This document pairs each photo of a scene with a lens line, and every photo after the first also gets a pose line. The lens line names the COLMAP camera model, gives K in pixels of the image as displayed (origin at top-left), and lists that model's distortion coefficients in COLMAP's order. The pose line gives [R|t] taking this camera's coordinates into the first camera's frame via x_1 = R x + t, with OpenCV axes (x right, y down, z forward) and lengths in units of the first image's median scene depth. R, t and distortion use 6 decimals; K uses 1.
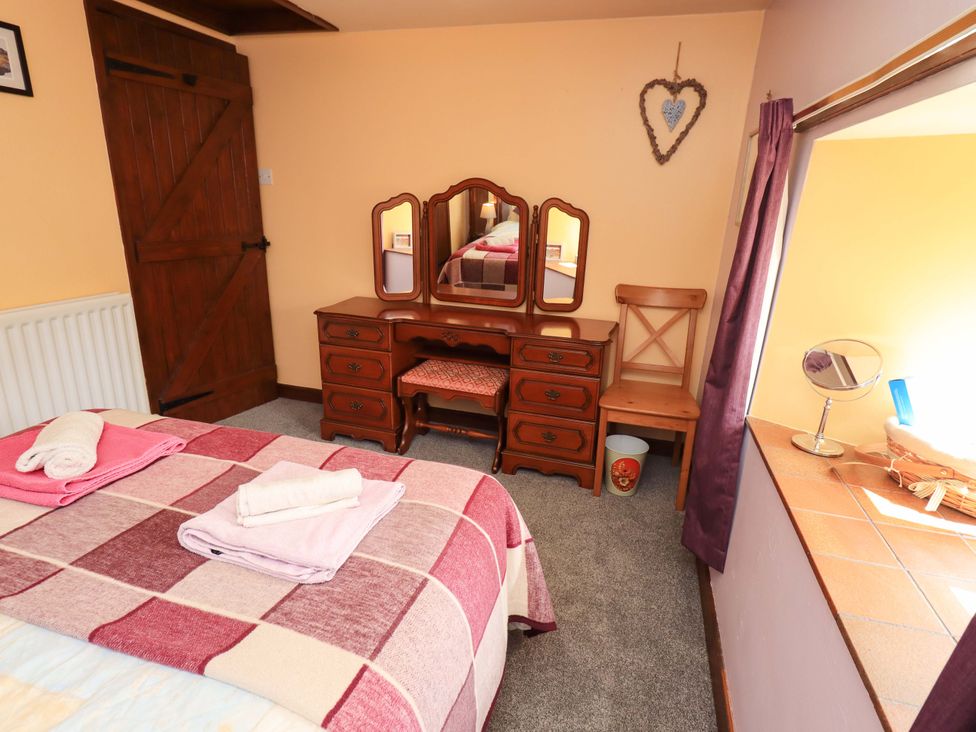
lens RADIAL K [[527.2, 0, 488.4], [0, 527.2, 361.6], [0, 0, 1]] dist [0.000285, -0.000465]
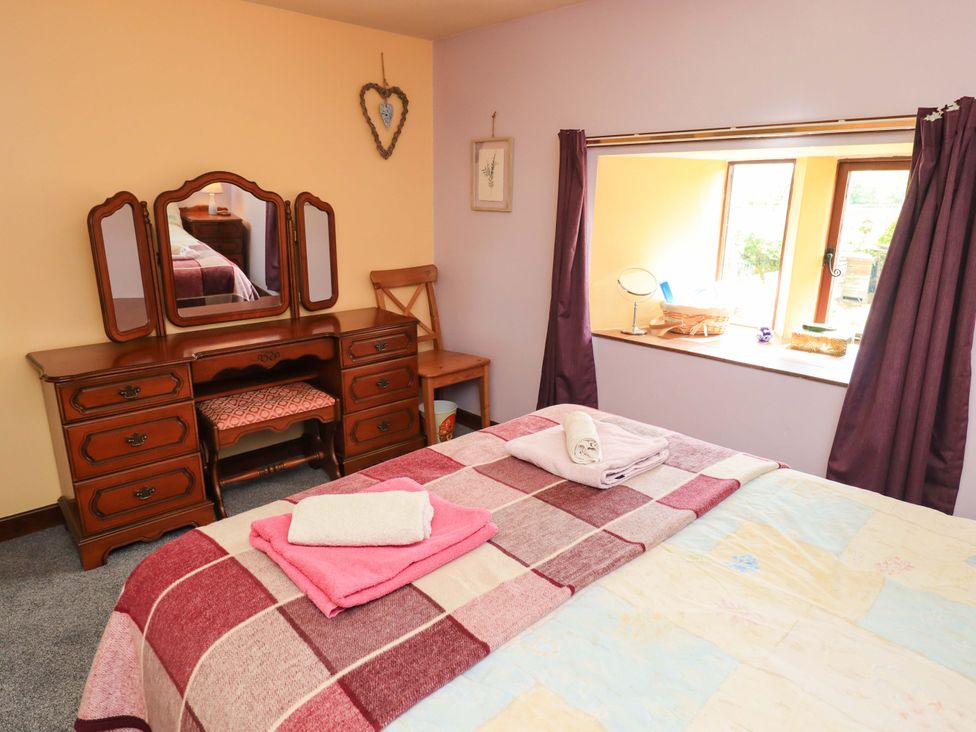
lens RADIAL K [[632.3, 0, 489.7], [0, 632.3, 366.4], [0, 0, 1]] dist [-0.005327, 0.000296]
pose [[0.503676, -0.257893, 0.824501, -0.792482], [0.266006, 0.954329, 0.136002, -0.081608], [-0.821919, 0.150821, 0.549273, 0.155778]]
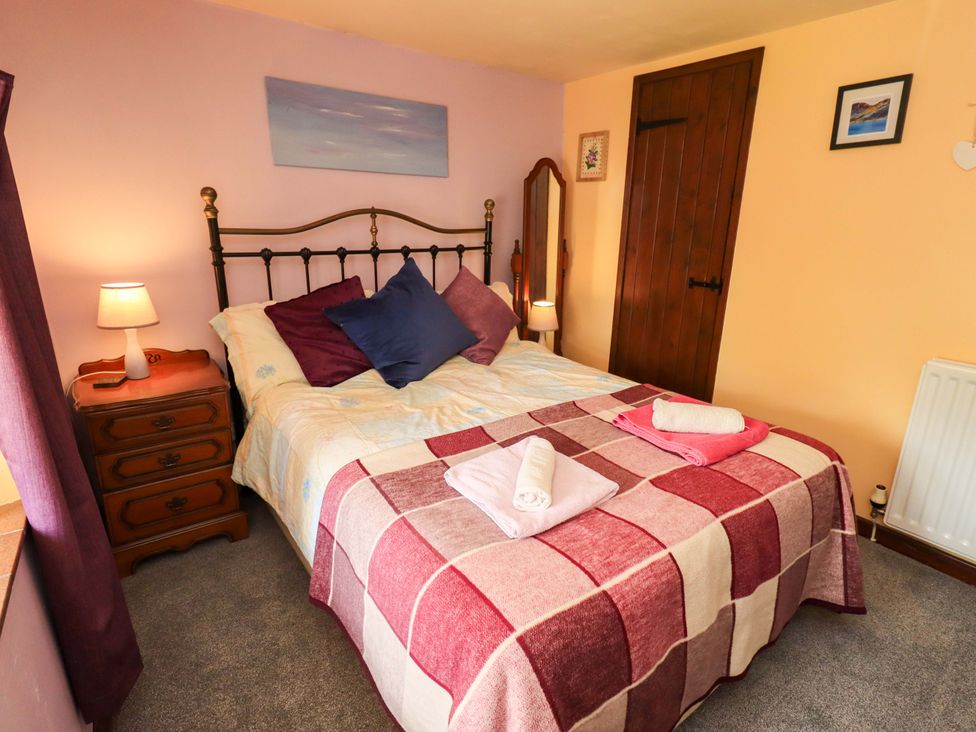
lens RADIAL K [[507.0, 0, 489.8], [0, 507.0, 362.0], [0, 0, 1]] dist [0.001339, 0.000170]
pose [[-0.612234, 0.175526, -0.770948, 0.257210], [-0.275034, 0.866881, 0.415781, -0.194336], [0.741300, 0.466592, -0.482458, 0.643835]]
